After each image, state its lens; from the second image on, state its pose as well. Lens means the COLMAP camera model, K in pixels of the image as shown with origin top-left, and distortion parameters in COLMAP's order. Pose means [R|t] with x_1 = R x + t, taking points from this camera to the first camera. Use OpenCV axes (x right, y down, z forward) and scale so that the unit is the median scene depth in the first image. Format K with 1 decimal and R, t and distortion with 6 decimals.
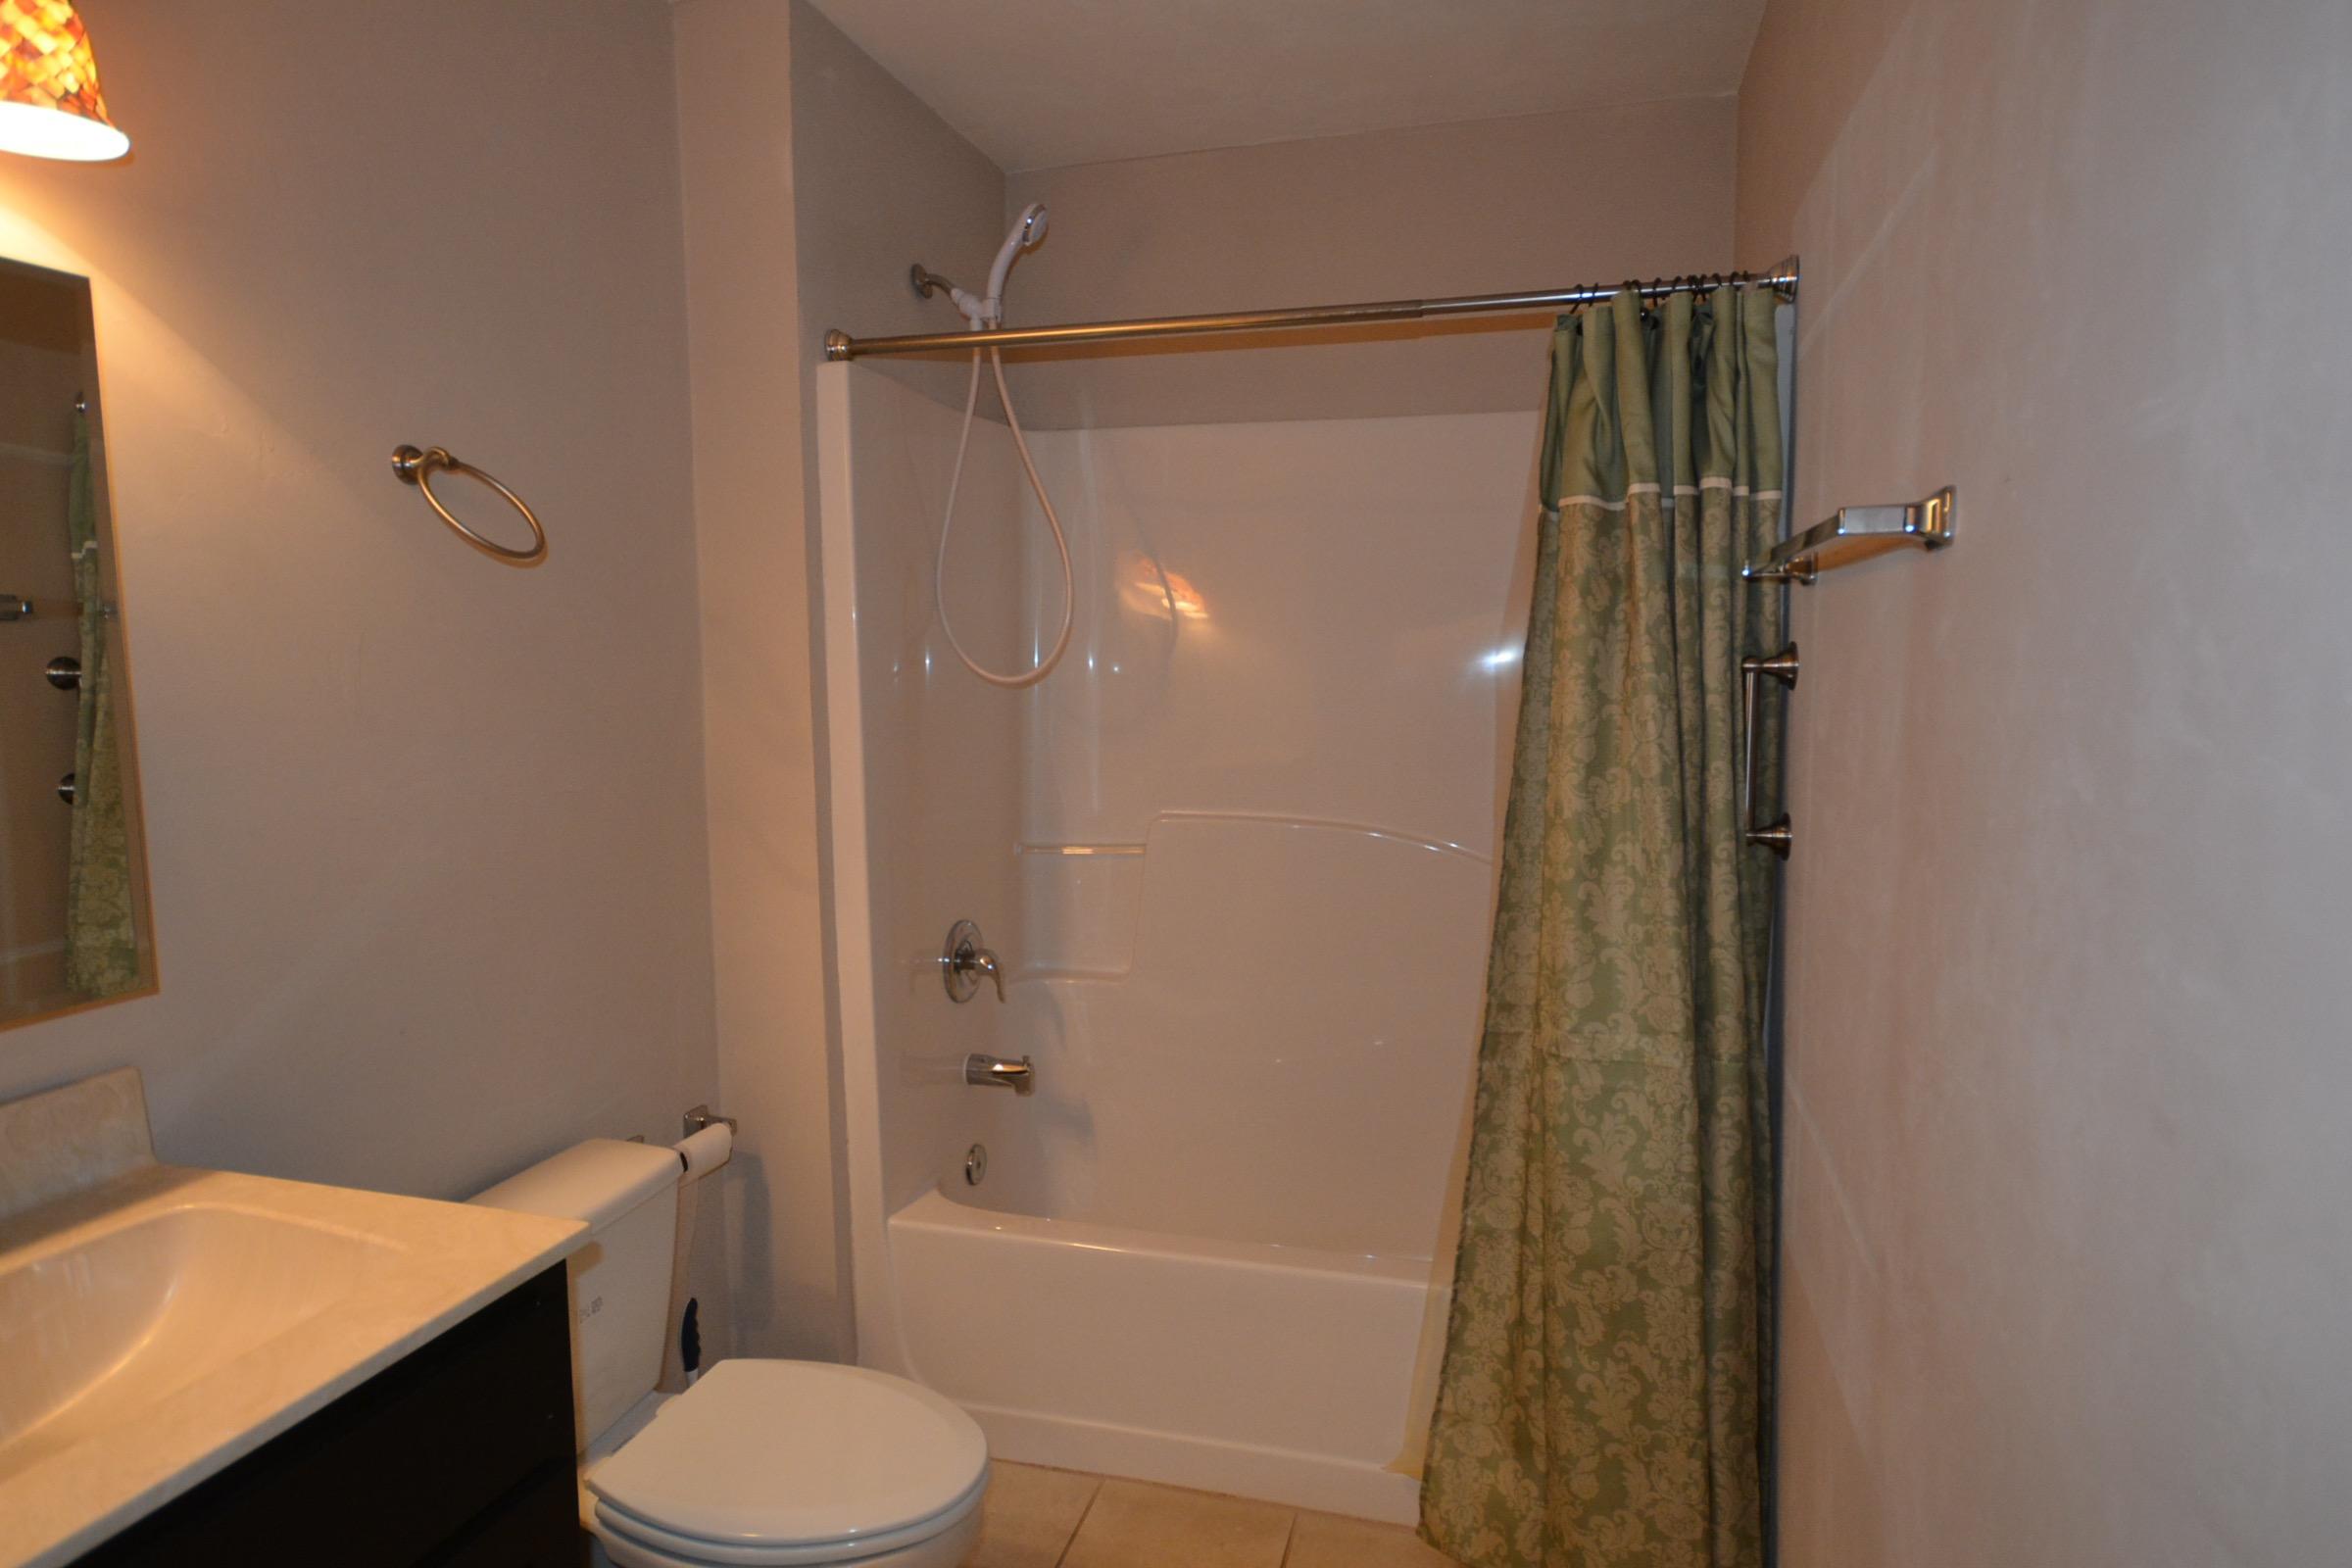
lens RADIAL K [[1309.4, 0, 1184.0], [0, 1309.4, 776.5], [0, 0, 1]] dist [0.005633, 0.001720]
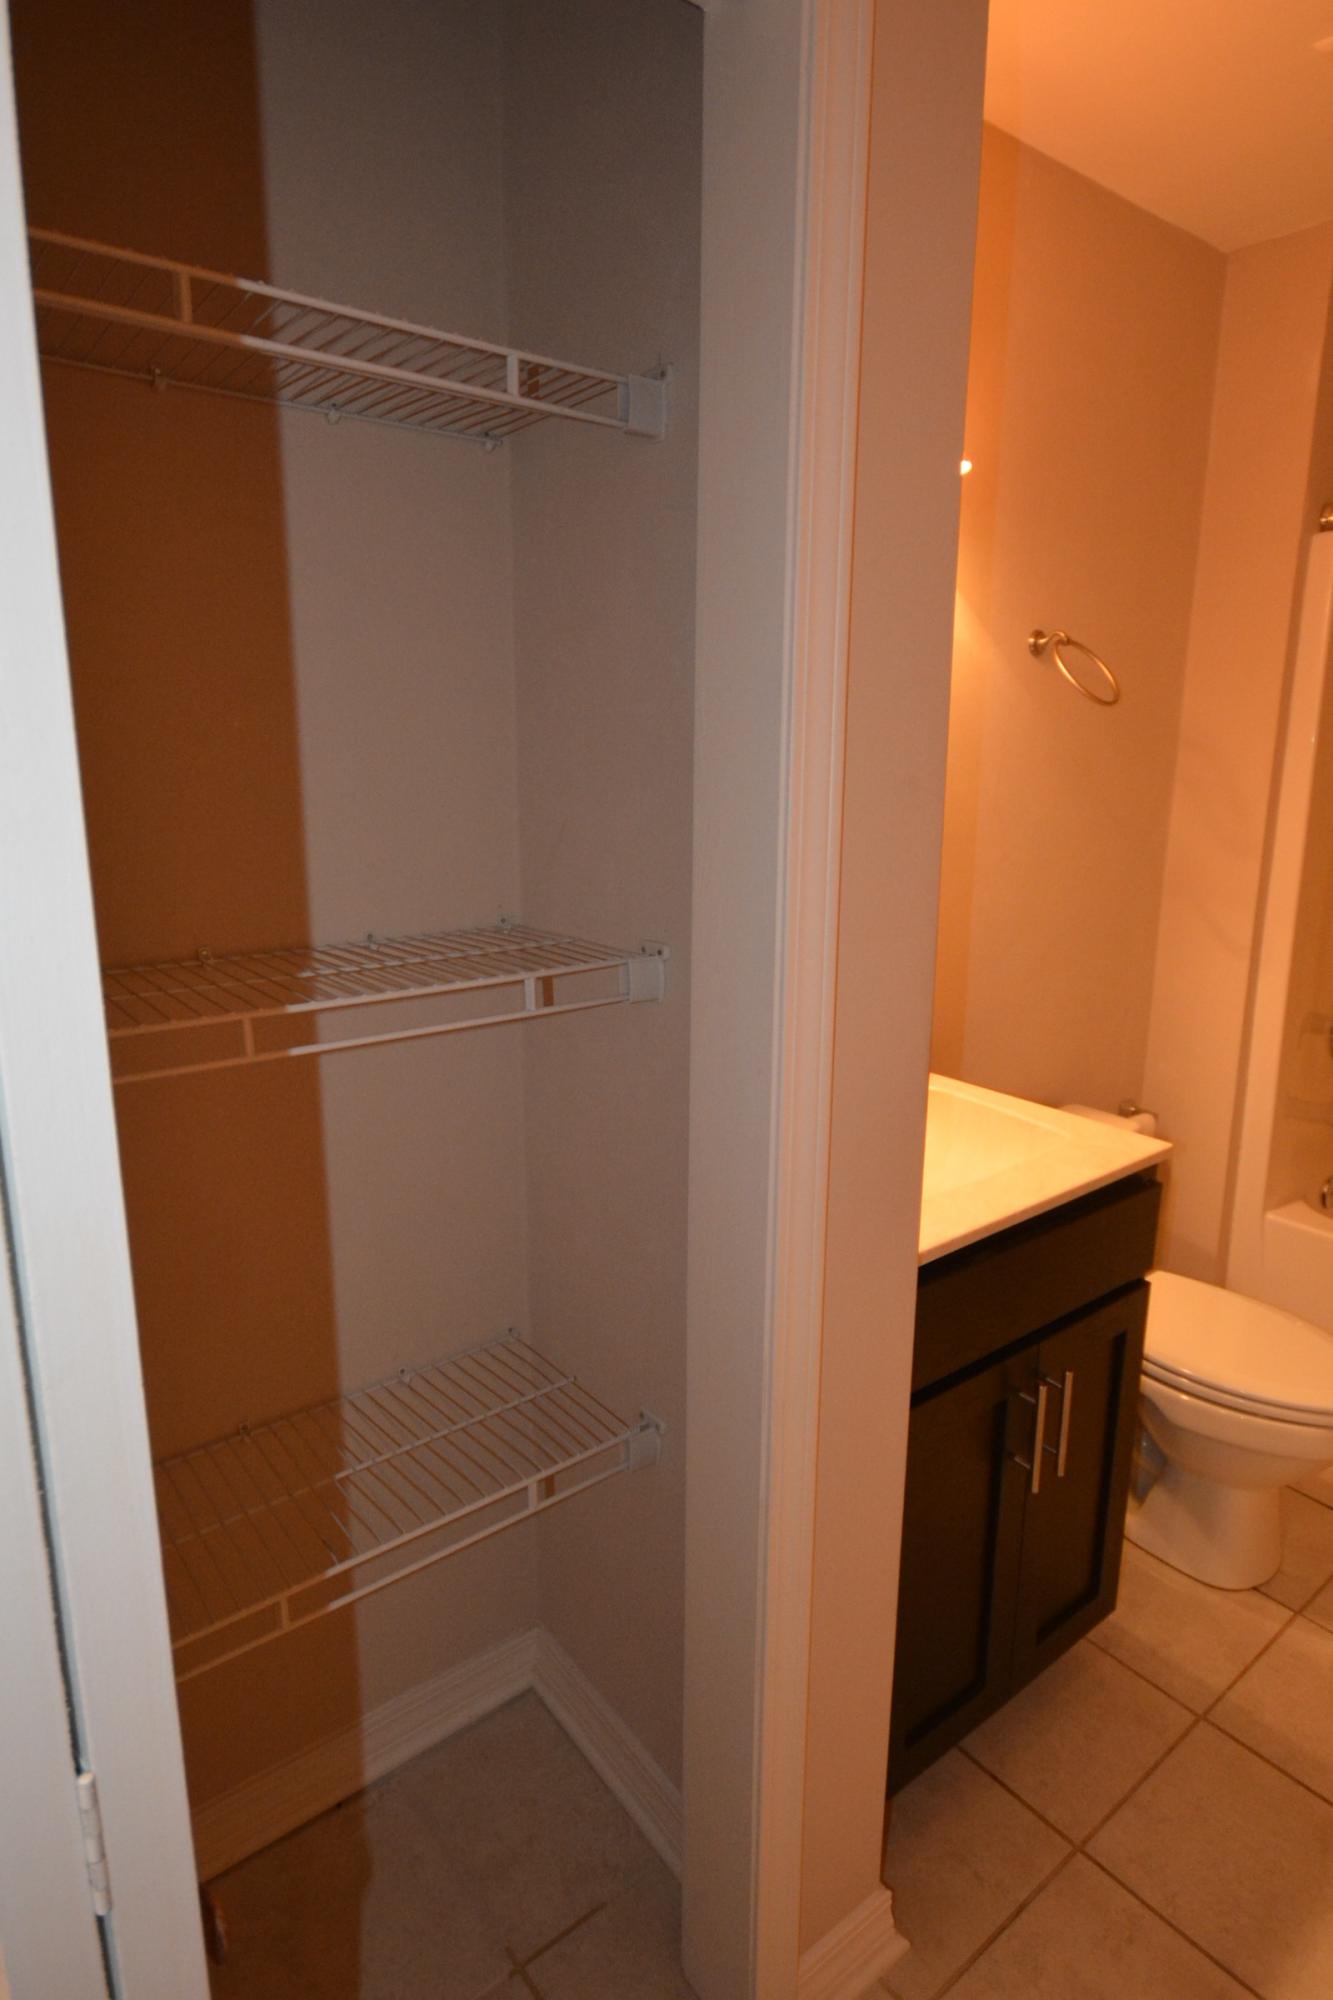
lens RADIAL K [[1106.5, 0, 665.6], [0, 1106.5, 981.5], [0, 0, 1]] dist [-0.003615, 0.000450]
pose [[0.803425, 0.141231, -0.578413, -0.141201], [-0.072720, 0.987463, 0.140100, 0.000575], [0.590948, -0.070498, 0.803623, -0.301118]]
